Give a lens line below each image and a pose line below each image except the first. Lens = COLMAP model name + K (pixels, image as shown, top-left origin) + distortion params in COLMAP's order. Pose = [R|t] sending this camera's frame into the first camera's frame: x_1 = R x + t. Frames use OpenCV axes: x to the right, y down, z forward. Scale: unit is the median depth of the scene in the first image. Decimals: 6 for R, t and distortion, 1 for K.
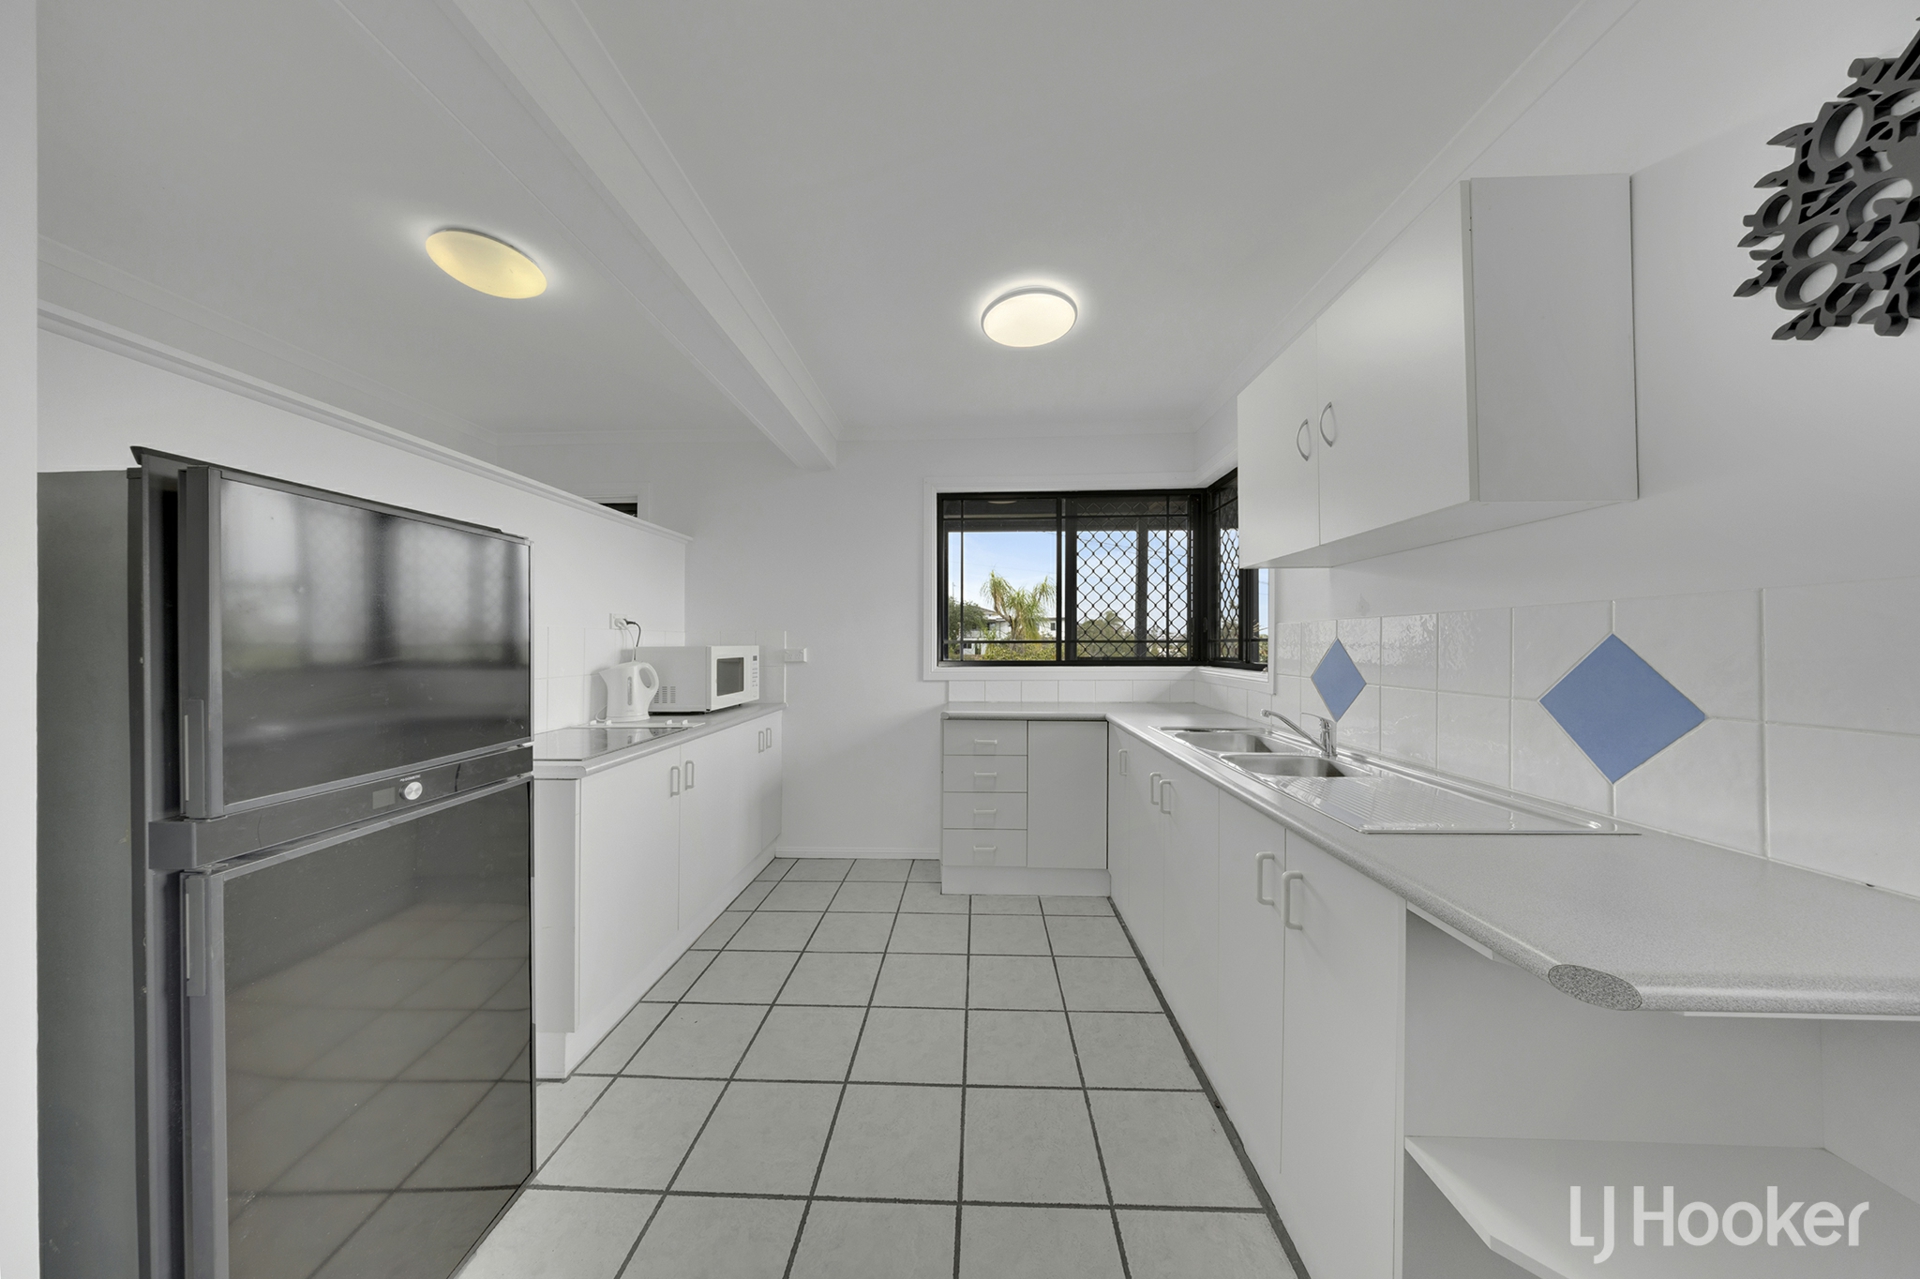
lens RADIAL K [[565.0, 0, 959.5], [0, 565.0, 637.4], [0, 0, 1]] dist [0.000320, -0.000002]
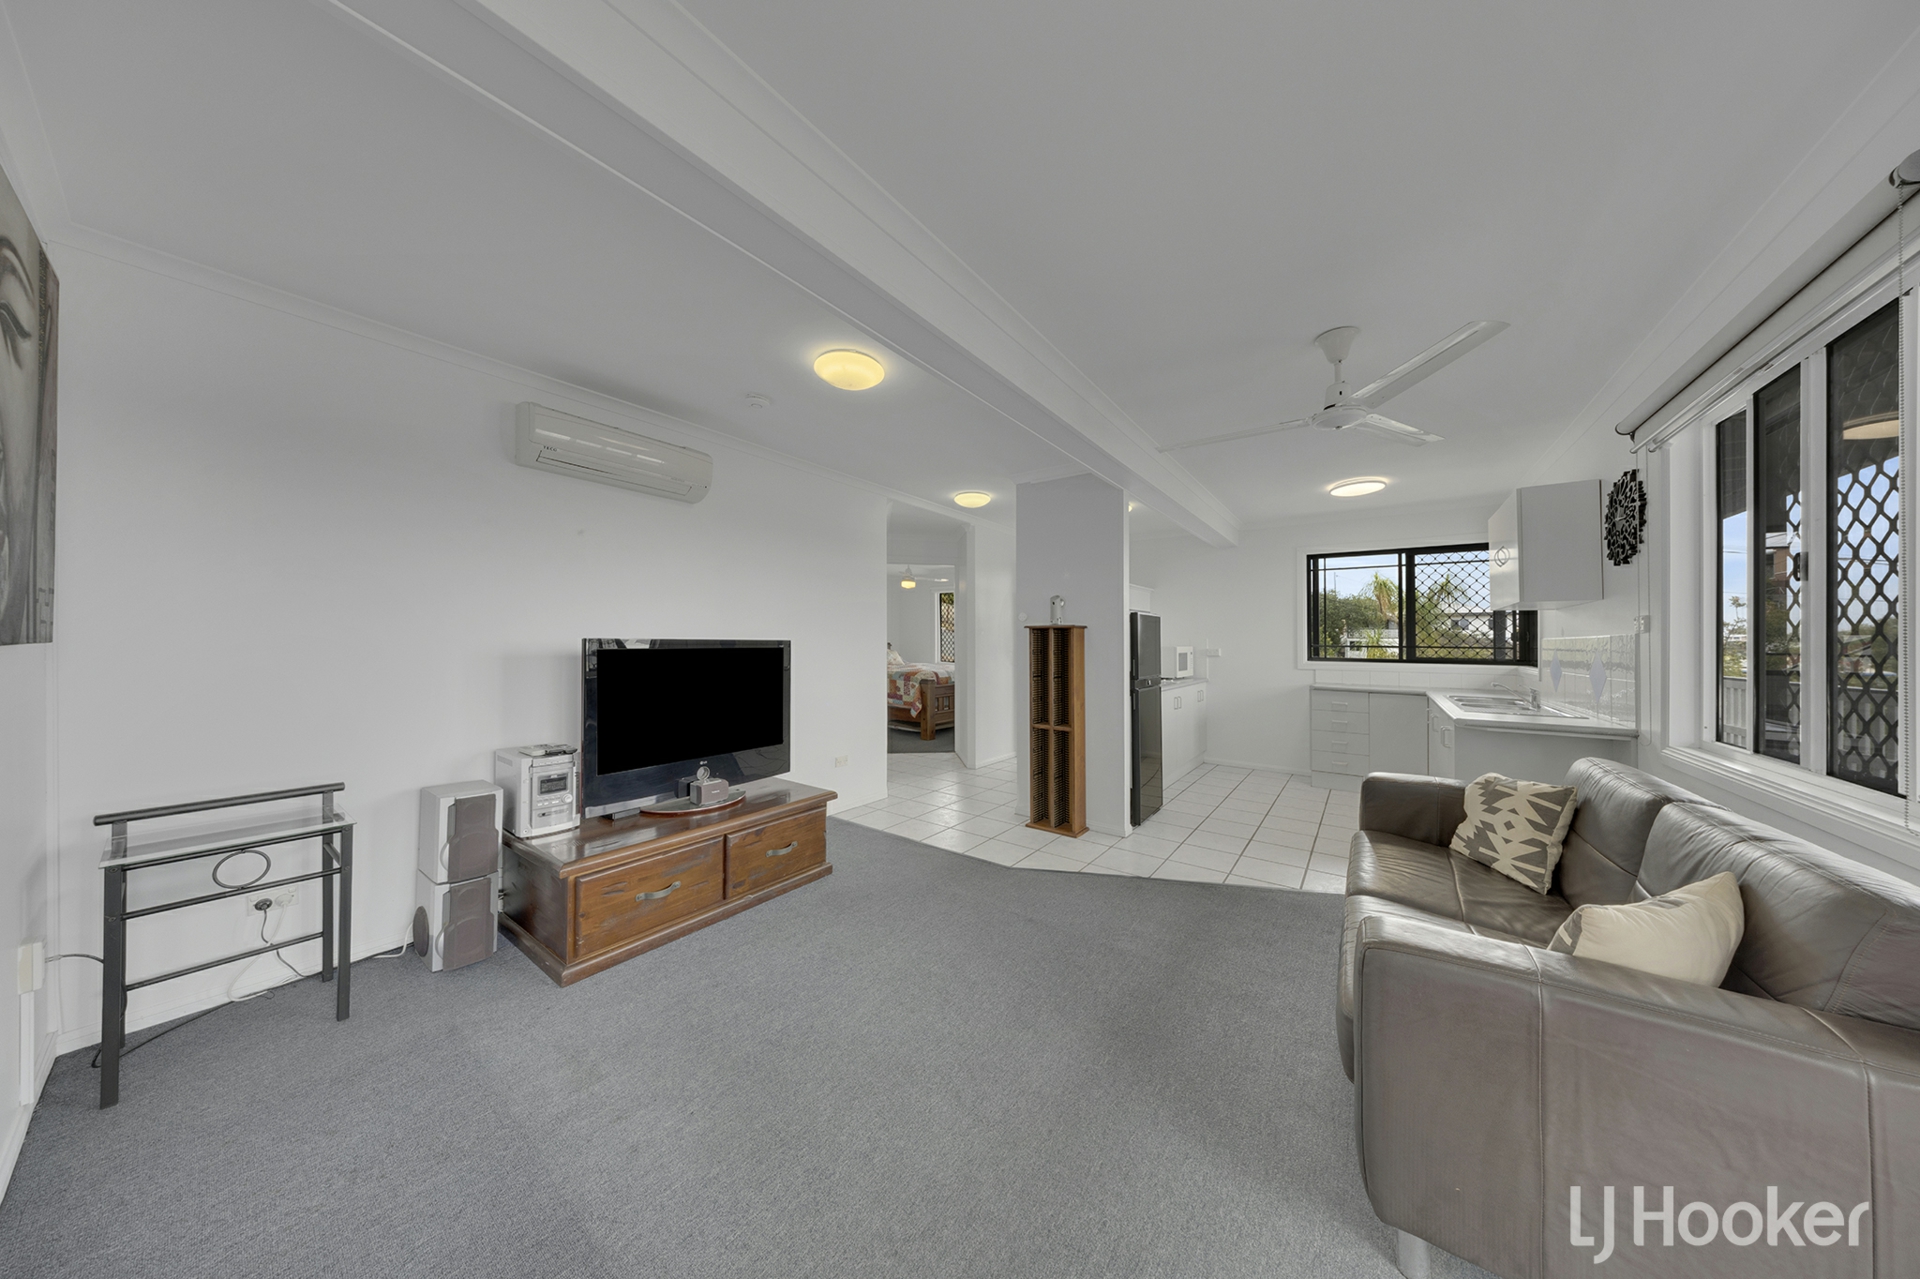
lens RADIAL K [[565.0, 0, 944.9], [0, 565.0, 625.7], [0, 0, 1]] dist [0.000320, -0.000002]
pose [[0.815553, -0.005334, -0.578657, 0.054976], [-0.004731, 0.999863, -0.015884, -0.020326], [0.578662, 0.015692, 0.815416, -0.999748]]
